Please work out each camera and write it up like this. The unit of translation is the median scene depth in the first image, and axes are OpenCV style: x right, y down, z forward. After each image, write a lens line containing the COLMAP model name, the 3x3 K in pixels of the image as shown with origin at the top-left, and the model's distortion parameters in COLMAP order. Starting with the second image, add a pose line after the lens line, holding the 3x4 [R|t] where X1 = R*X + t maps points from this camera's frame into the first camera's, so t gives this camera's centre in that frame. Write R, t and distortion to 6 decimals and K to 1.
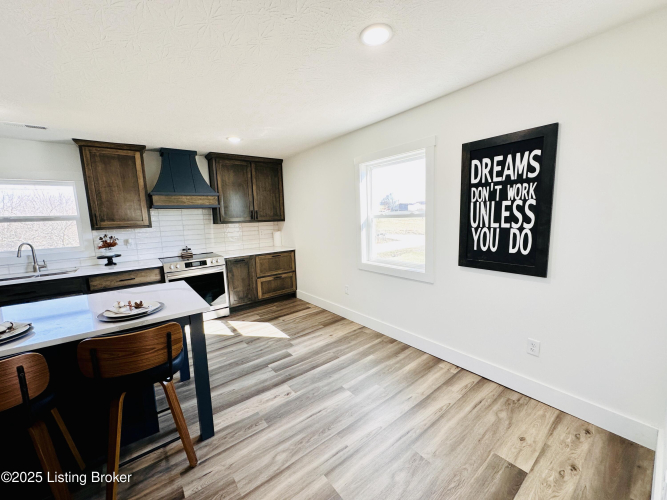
lens RADIAL K [[267.9, 0, 335.2], [0, 267.9, 251.4], [0, 0, 1]] dist [-0.001459, 0.000655]
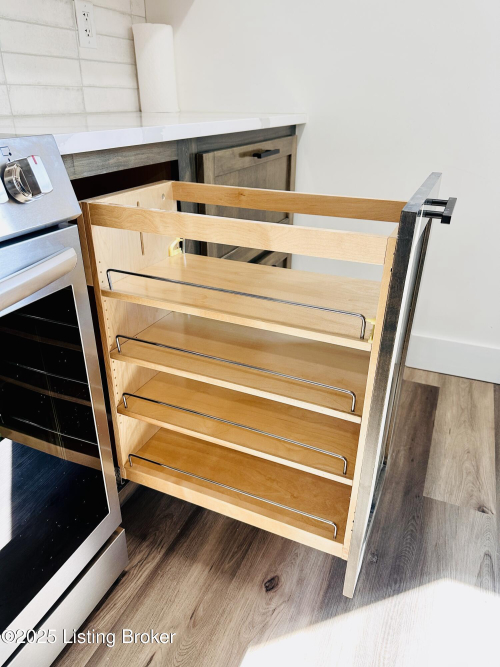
lens RADIAL K [[472.2, 0, 249.8], [0, 472.2, 334.7], [0, 0, 1]] dist [0.050328, -0.048520]
pose [[0.883588, -0.172813, 0.435210, -0.350372], [0.022128, 0.943781, 0.329830, 0.022344], [-0.467742, -0.281803, 0.837738, 0.636059]]
